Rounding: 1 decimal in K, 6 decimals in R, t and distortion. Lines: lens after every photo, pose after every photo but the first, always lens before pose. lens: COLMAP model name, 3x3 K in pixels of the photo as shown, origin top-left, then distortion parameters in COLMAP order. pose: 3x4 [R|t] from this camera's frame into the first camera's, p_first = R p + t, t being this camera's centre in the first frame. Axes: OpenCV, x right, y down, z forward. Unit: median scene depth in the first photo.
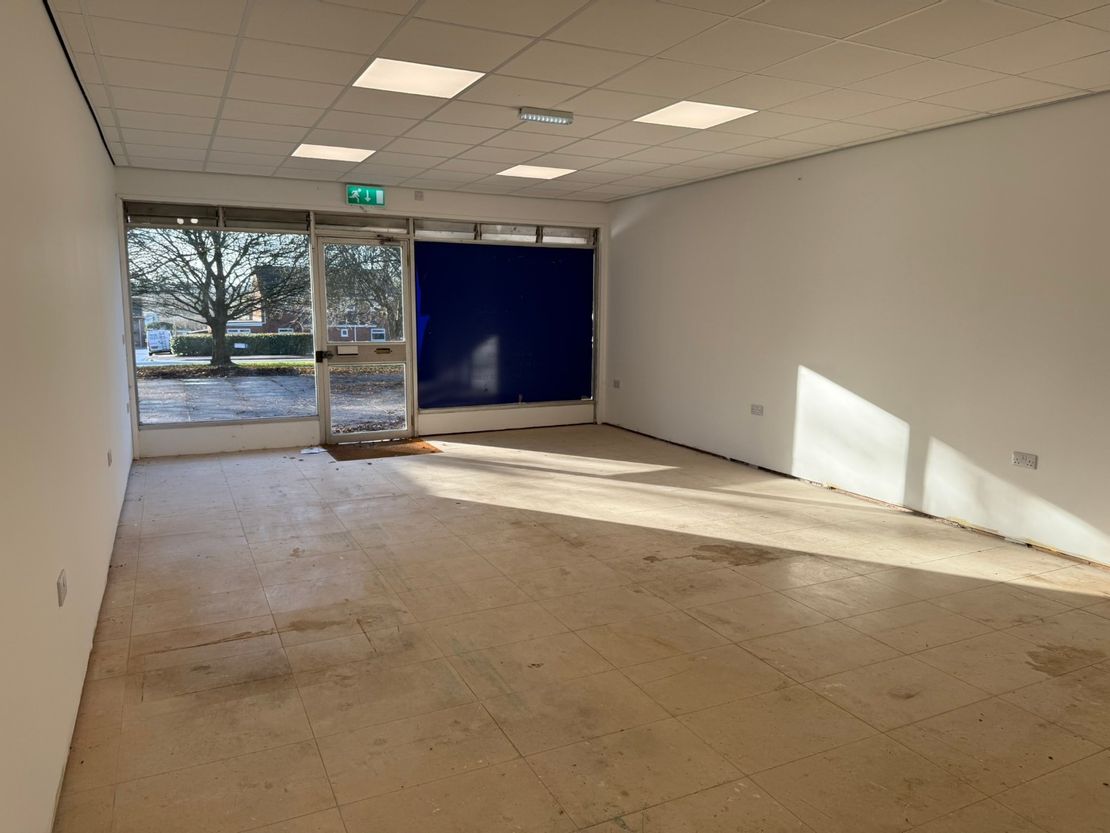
lens RADIAL K [[765.6, 0, 513.5], [0, 765.6, 416.3], [0, 0, 1]] dist [0.005997, -0.001205]
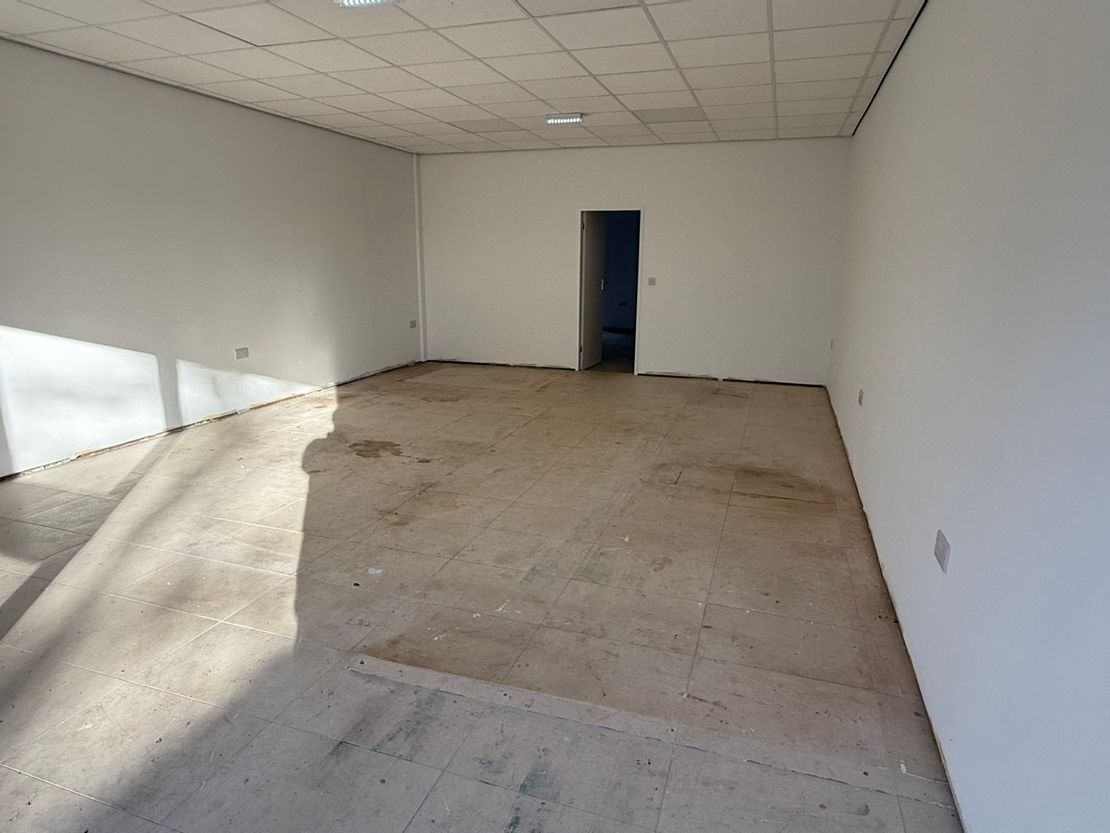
lens RADIAL K [[646.2, 0, 555.0], [0, 646.2, 416.5], [0, 0, 1]] dist [0.027951, 0.000123]
pose [[-0.730134, -0.184807, 0.657838, -0.646893], [0.086496, 0.929990, 0.357265, -0.234635], [-0.677807, 0.317751, -0.663032, 1.536993]]
